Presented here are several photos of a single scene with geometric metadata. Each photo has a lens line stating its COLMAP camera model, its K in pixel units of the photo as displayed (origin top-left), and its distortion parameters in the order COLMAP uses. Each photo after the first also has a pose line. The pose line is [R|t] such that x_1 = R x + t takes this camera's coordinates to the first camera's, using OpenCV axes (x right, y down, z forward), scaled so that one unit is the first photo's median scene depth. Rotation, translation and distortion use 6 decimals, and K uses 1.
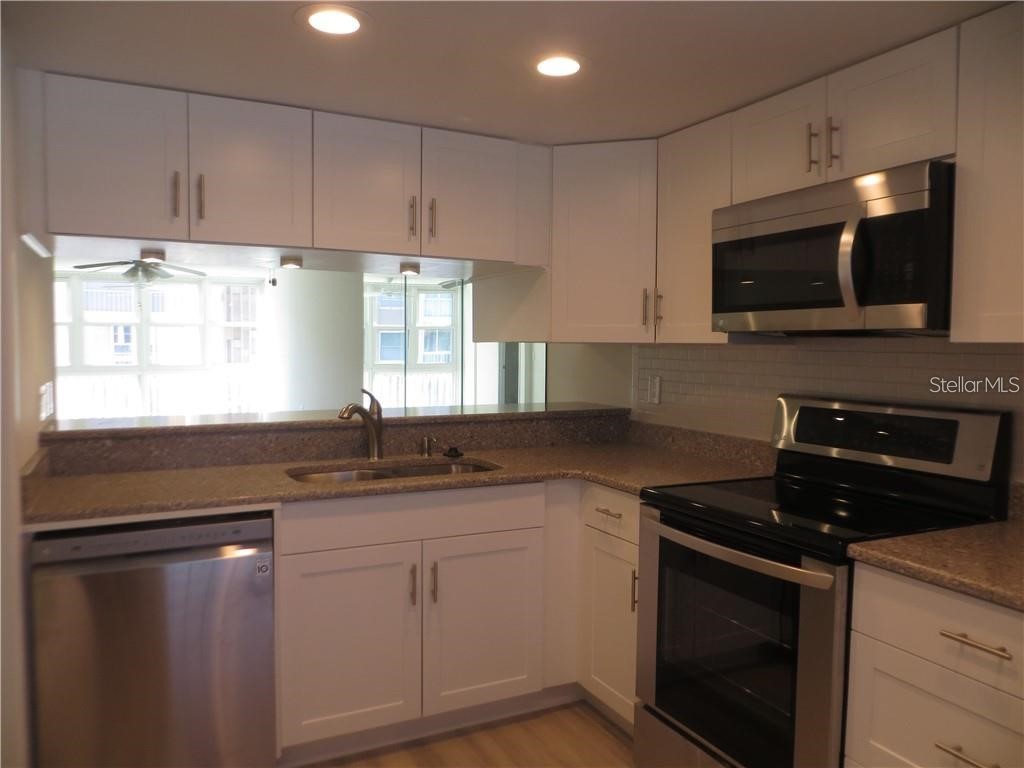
lens RADIAL K [[762.6, 0, 512.0], [0, 762.6, 384.0], [0, 0, 1]] dist [-0.008027, -0.001427]
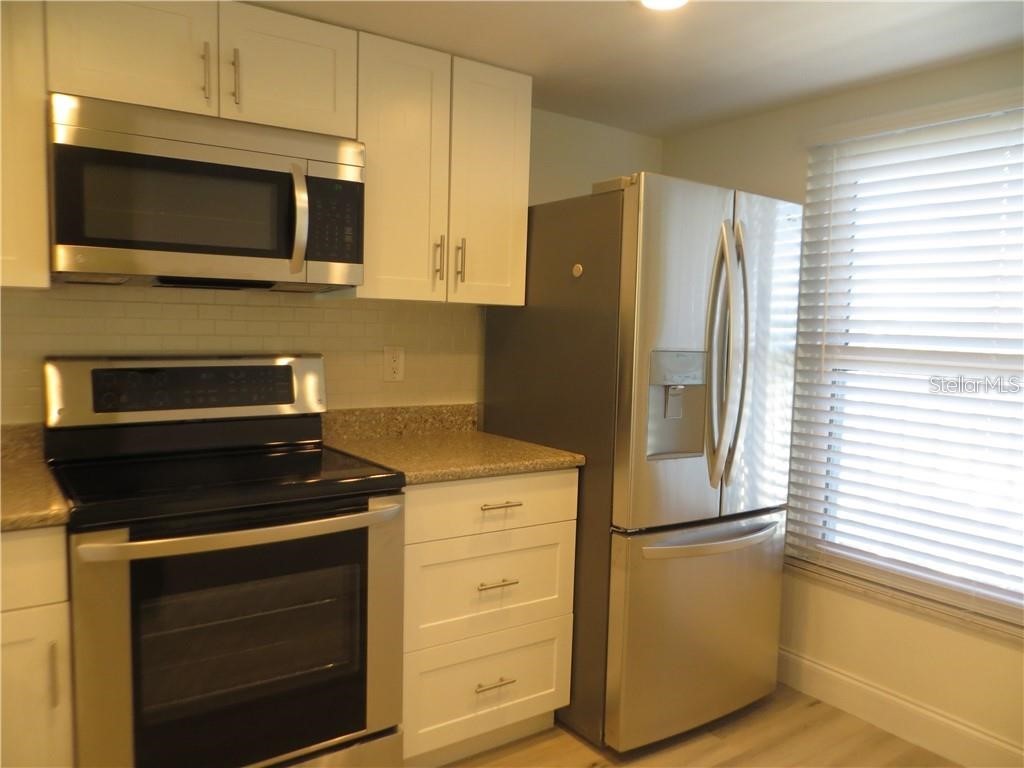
lens RADIAL K [[762.6, 0, 512.0], [0, 762.6, 384.0], [0, 0, 1]] dist [-0.008027, -0.001427]
pose [[-0.135355, -0.105943, 0.985117, -0.635289], [0.019897, 0.993776, 0.109608, -0.044781], [-0.990597, 0.034437, -0.132405, 0.880276]]
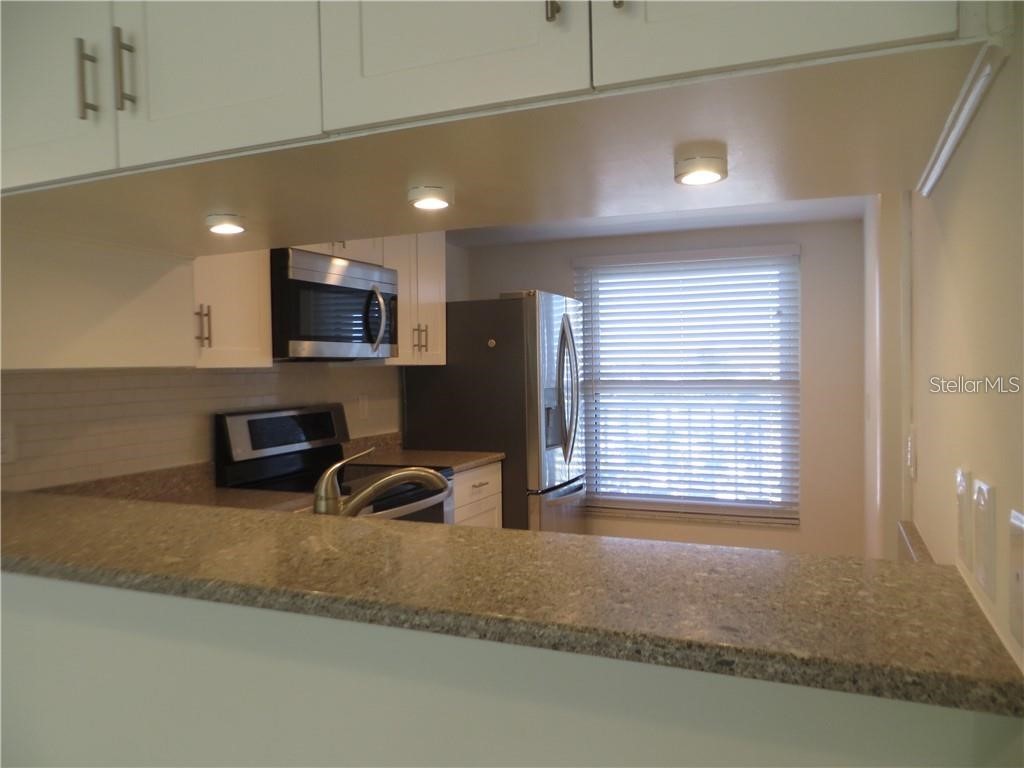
lens RADIAL K [[762.6, 0, 512.0], [0, 762.6, 384.0], [0, 0, 1]] dist [-0.008027, -0.001427]
pose [[-0.642475, -0.033482, 0.765575, -1.042919], [0.036672, 0.996557, 0.074359, -0.132264], [-0.765428, 0.075849, -0.639035, 1.903152]]
